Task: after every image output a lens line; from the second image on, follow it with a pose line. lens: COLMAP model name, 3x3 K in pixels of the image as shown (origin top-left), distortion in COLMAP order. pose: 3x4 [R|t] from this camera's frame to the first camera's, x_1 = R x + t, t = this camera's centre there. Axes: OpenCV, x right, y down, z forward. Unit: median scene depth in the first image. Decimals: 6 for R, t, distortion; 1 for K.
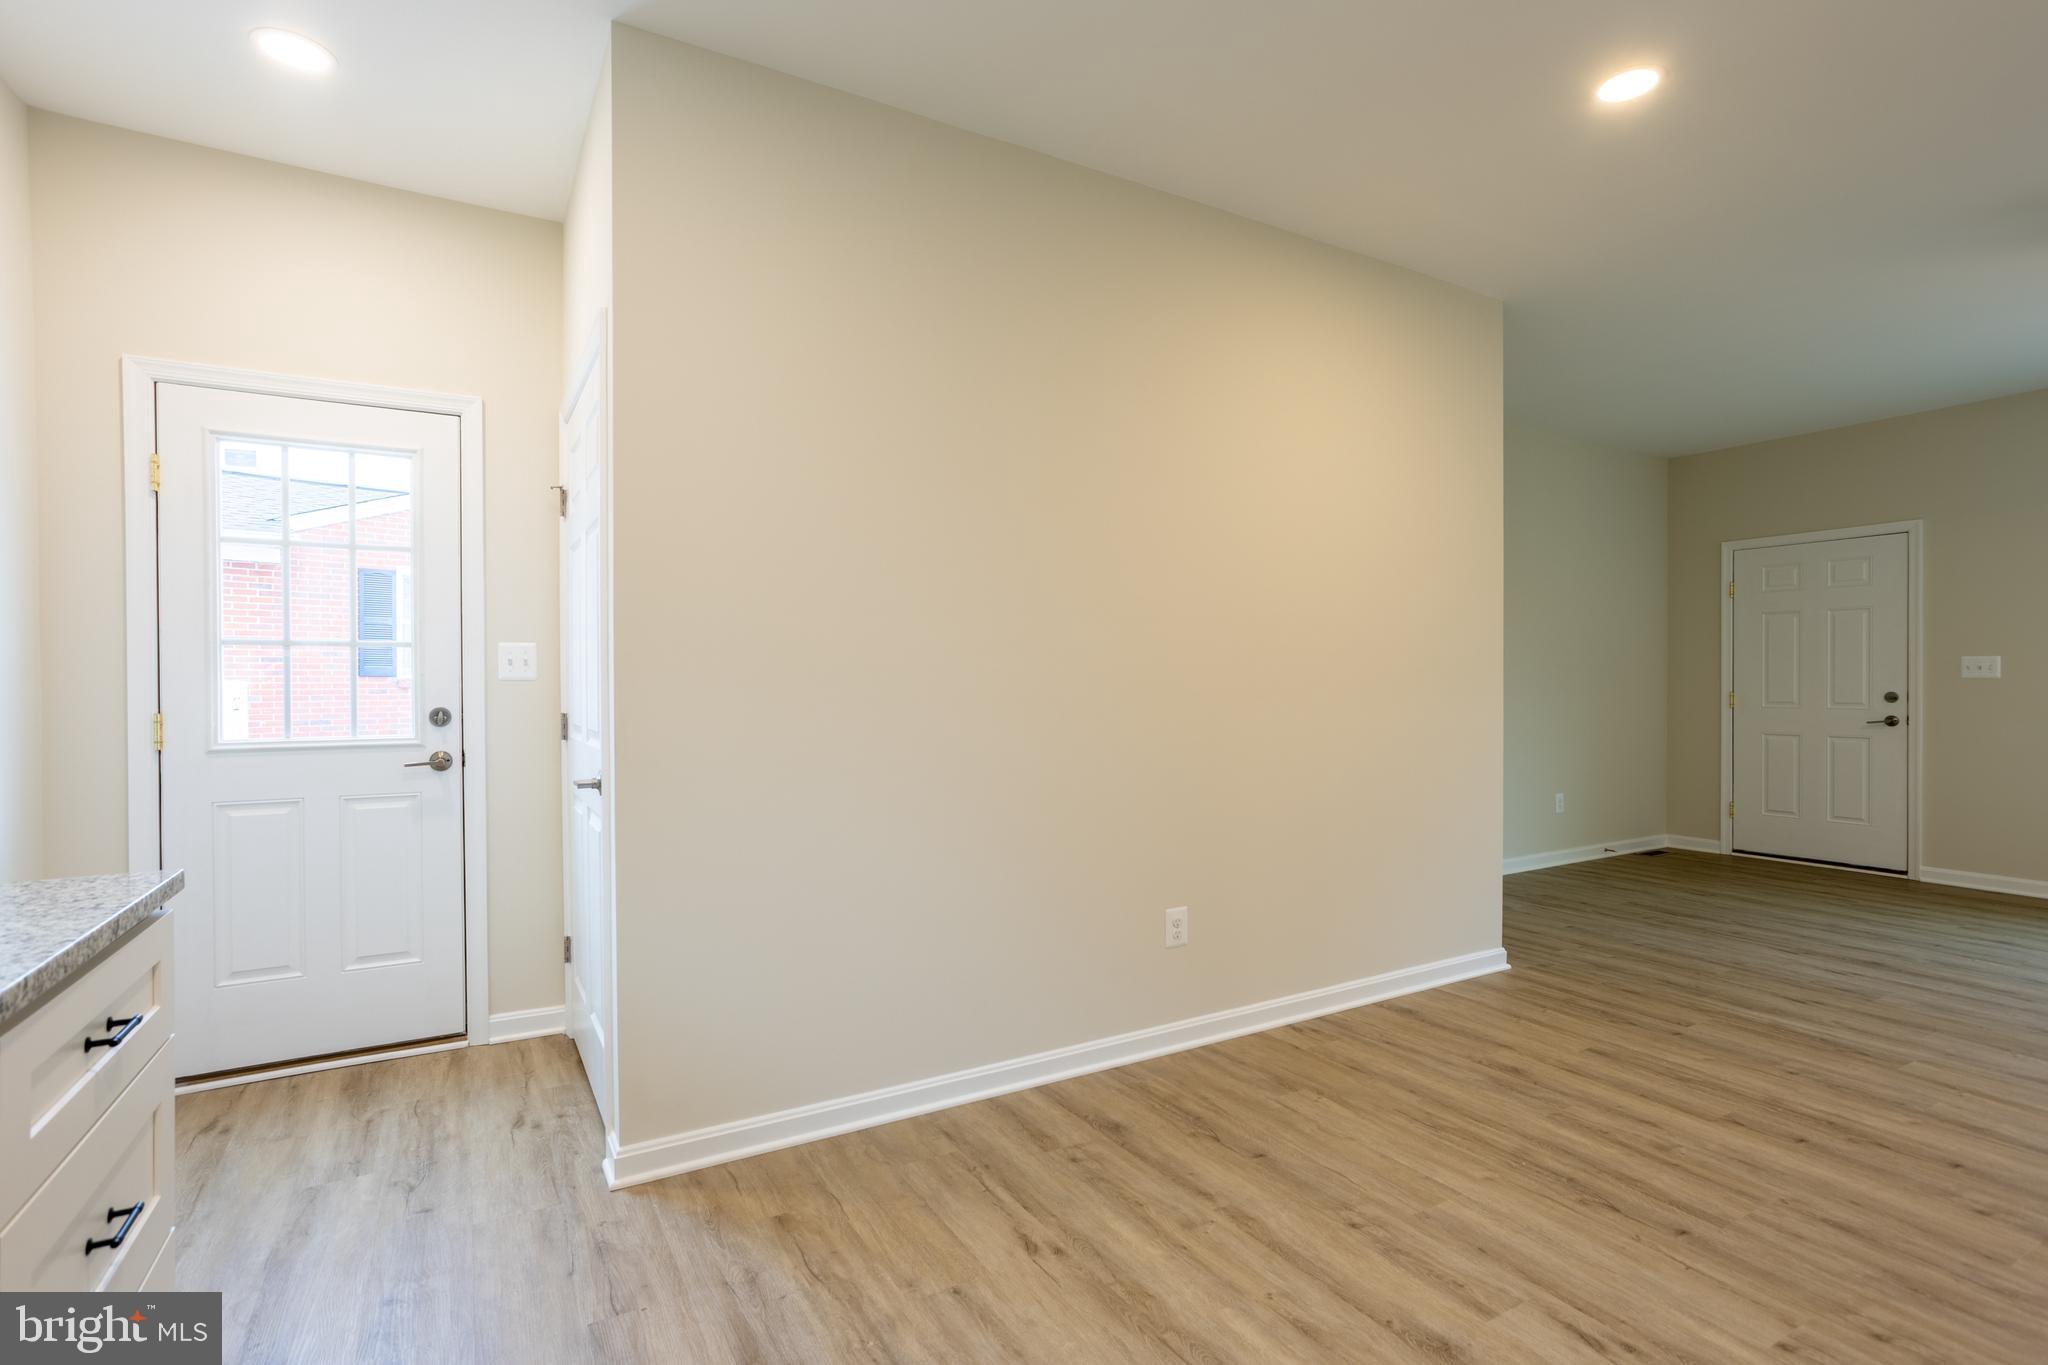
lens RADIAL K [[981.9, 0, 1021.2], [0, 981.9, 693.0], [0, 0, 1]] dist [-0.039996, 0.028262]
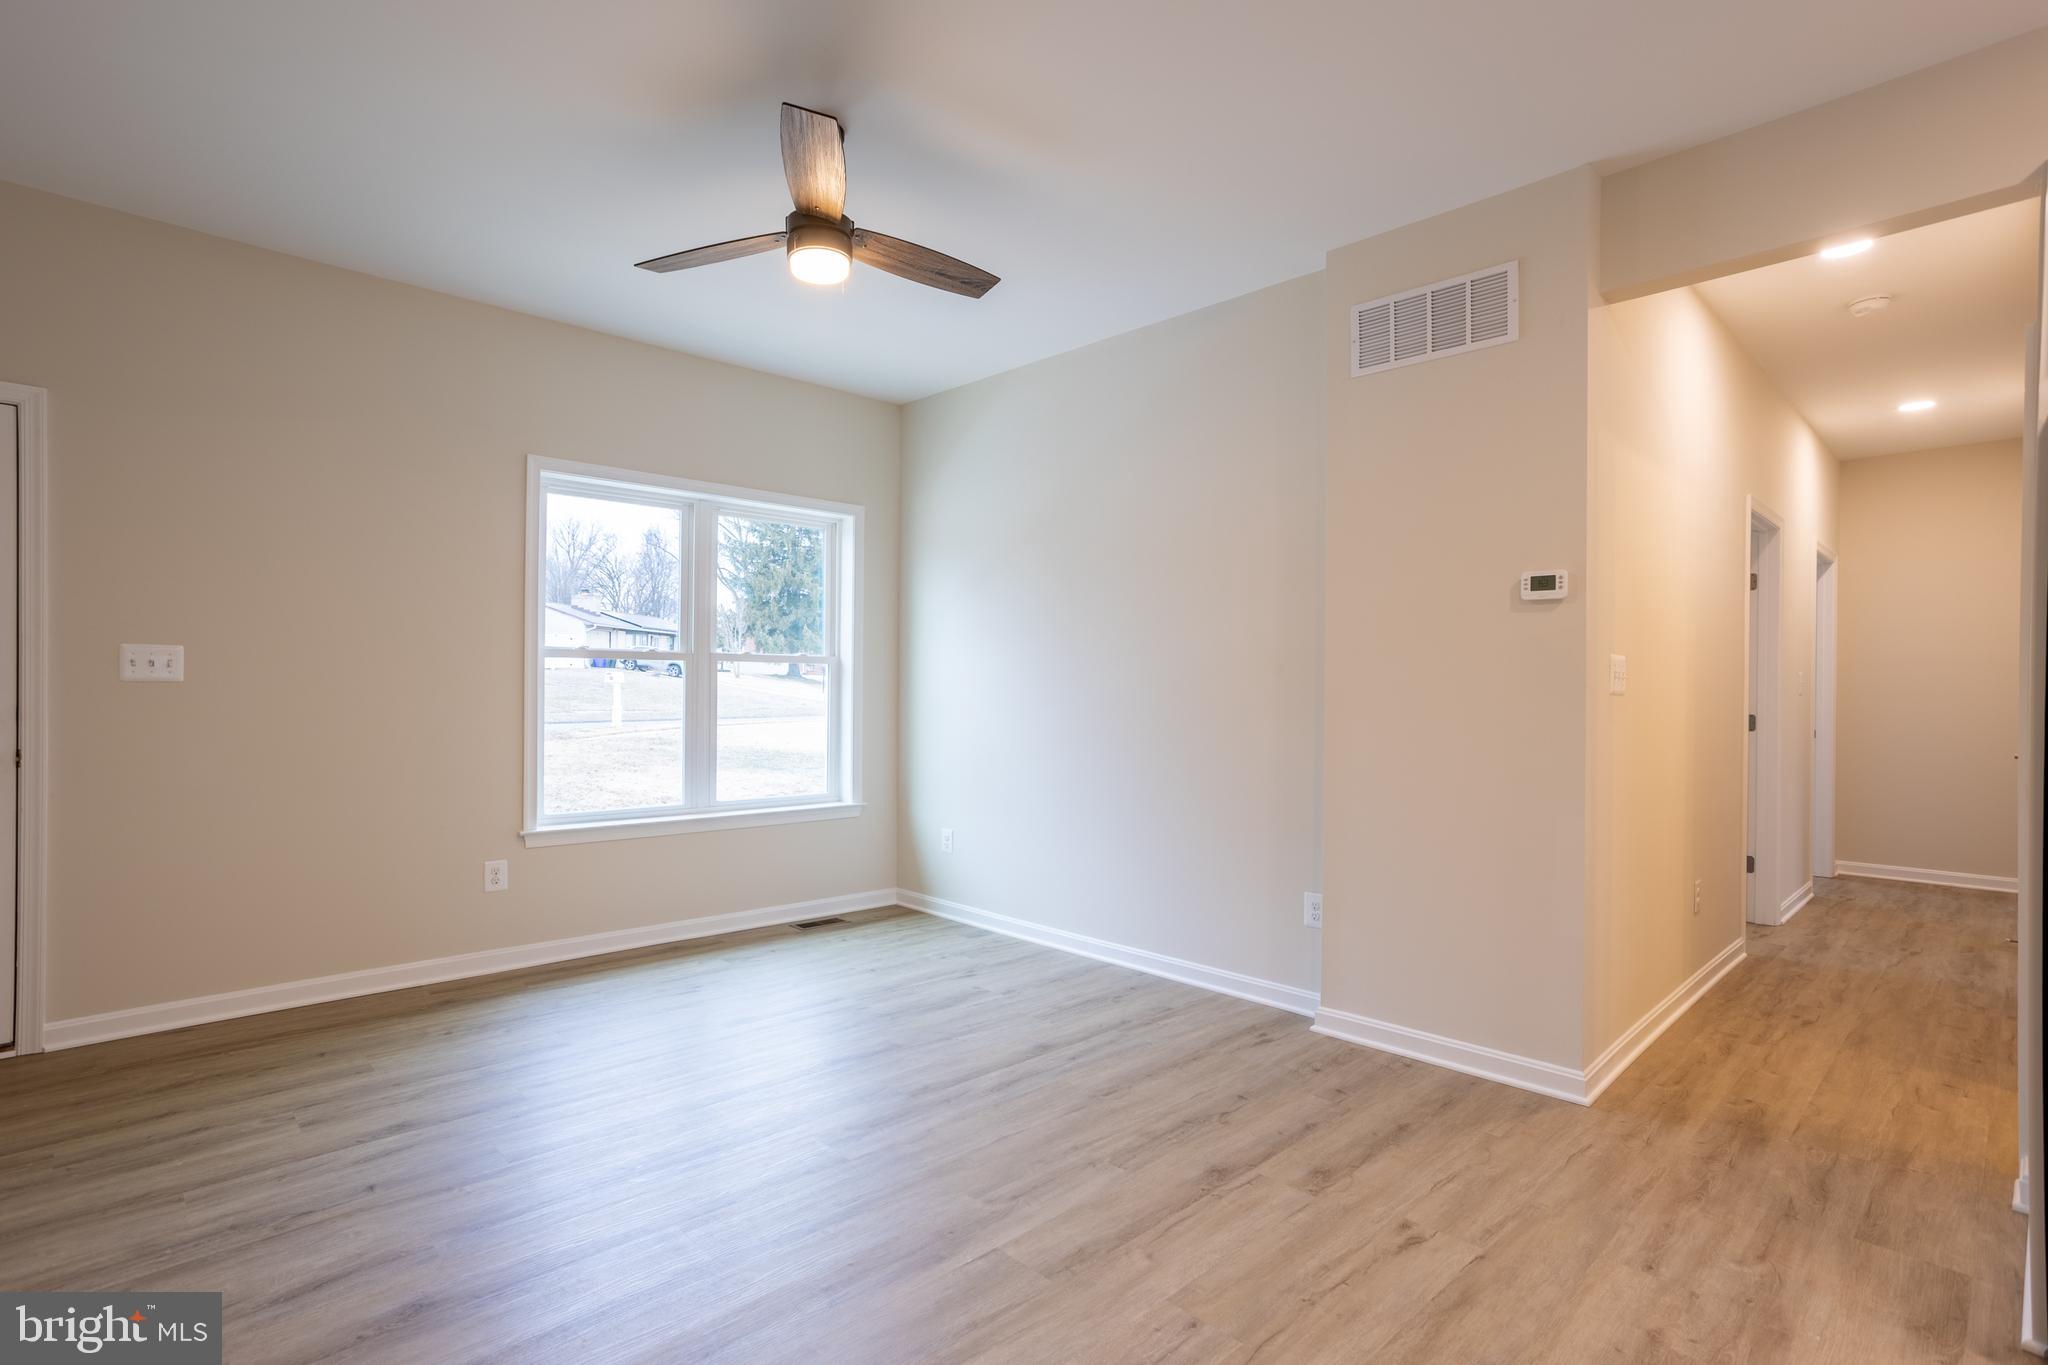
lens RADIAL K [[987.6, 0, 1027.9], [0, 987.6, 687.7], [0, 0, 1]] dist [-0.054988, 0.036129]
pose [[-0.240193, 0.002106, 0.970723, 0.417797], [0.004760, 0.999988, -0.000992, -0.012046], [-0.970713, 0.004382, -0.240200, 0.935785]]
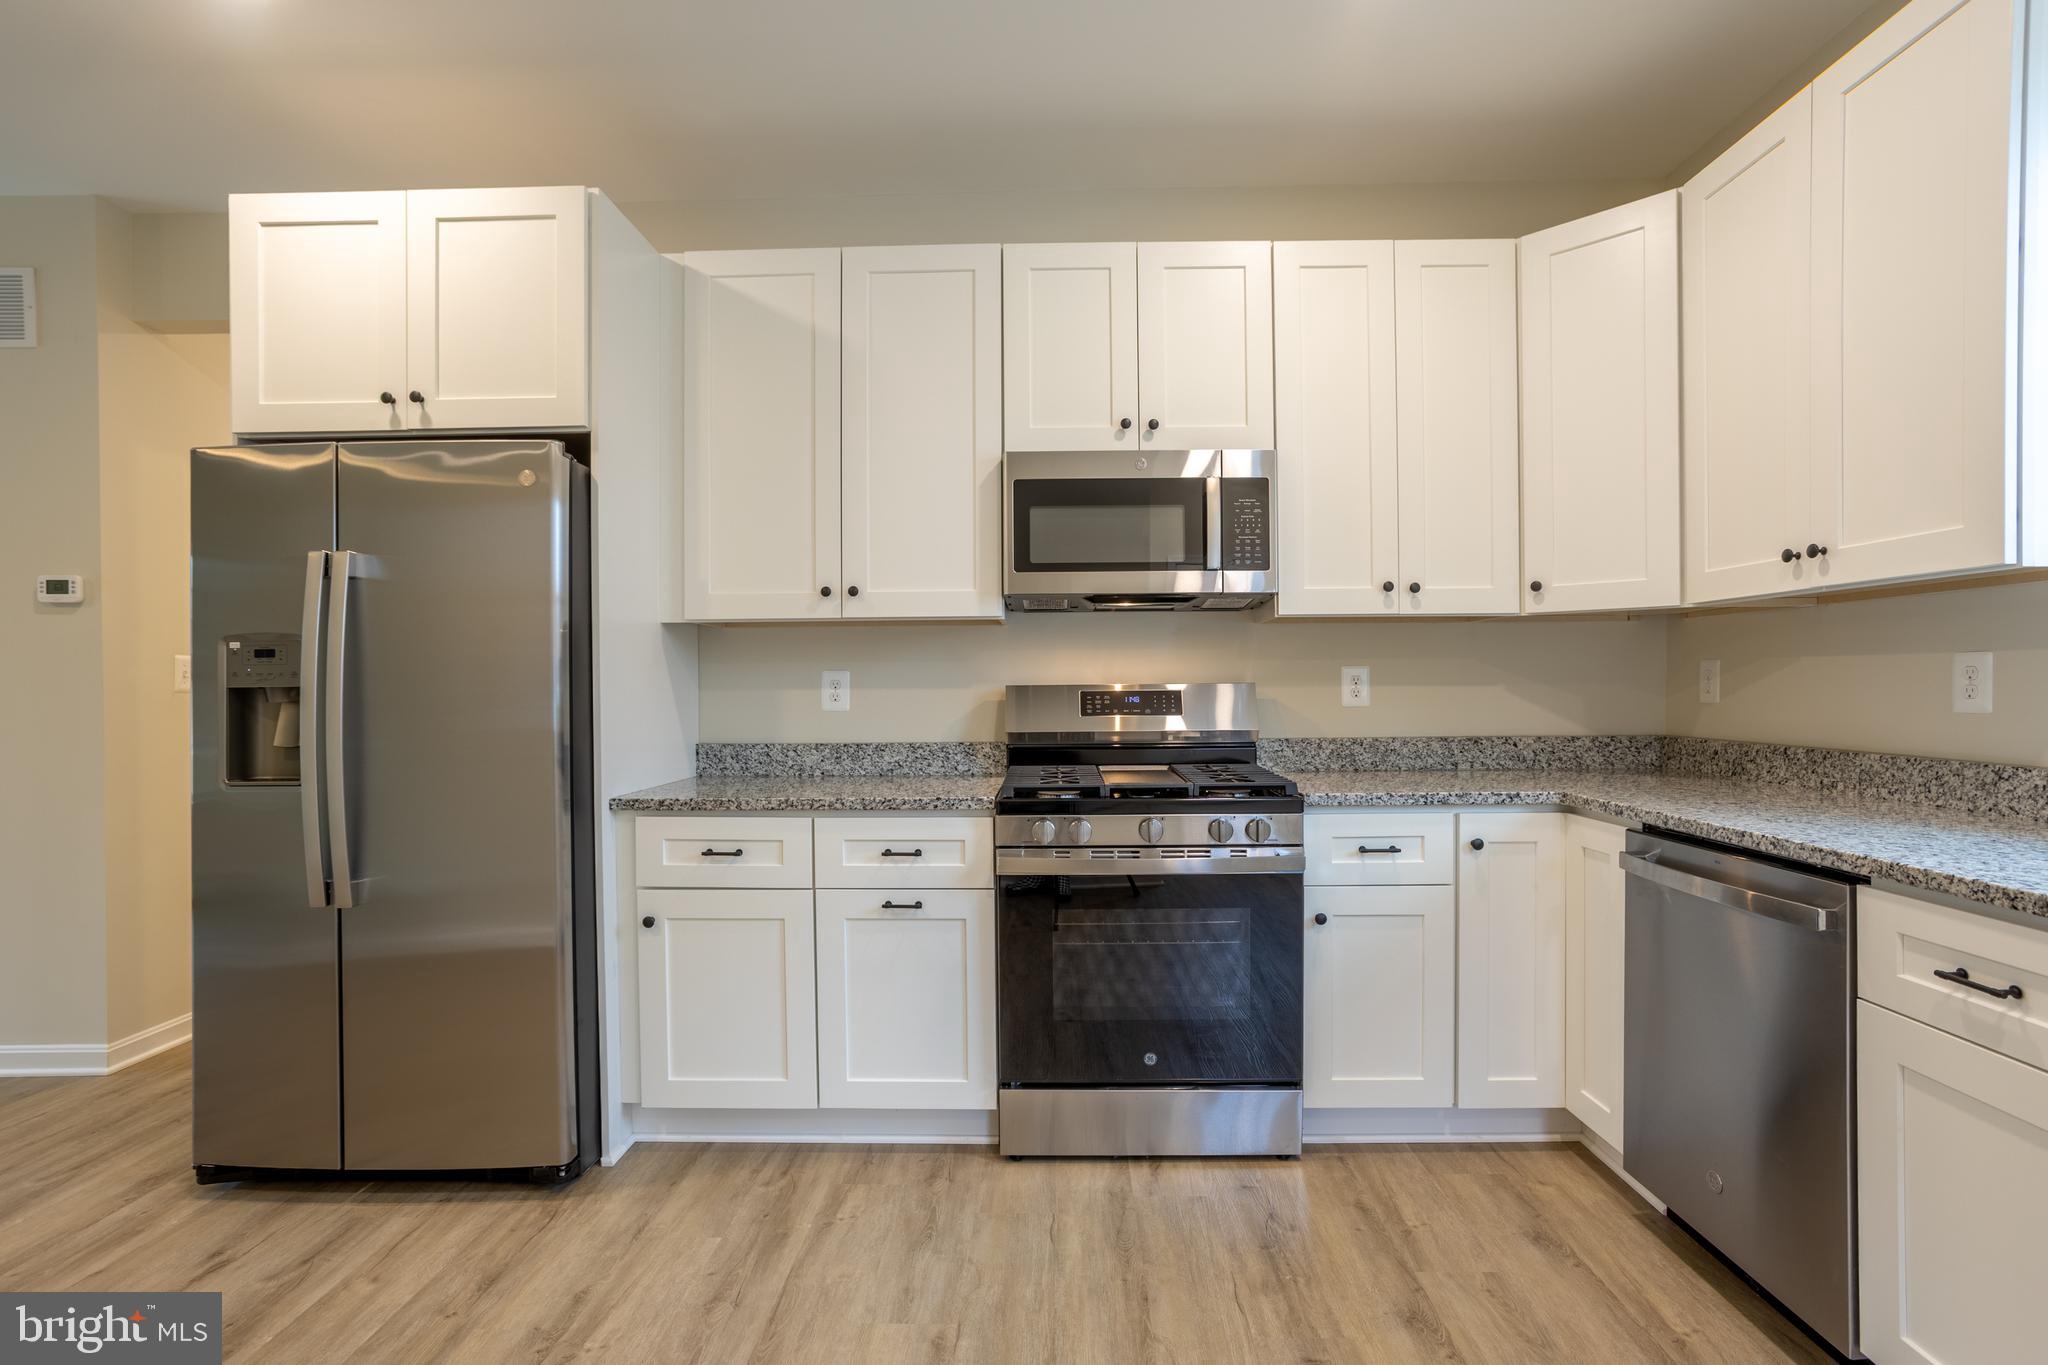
lens RADIAL K [[987.6, 0, 1027.9], [0, 987.6, 687.7], [0, 0, 1]] dist [-0.054988, 0.036129]
pose [[-0.849564, 0.008029, 0.527425, -0.058749], [0.016966, 0.999783, 0.012108, -0.005998], [-0.527213, 0.019235, -0.849515, 0.599877]]
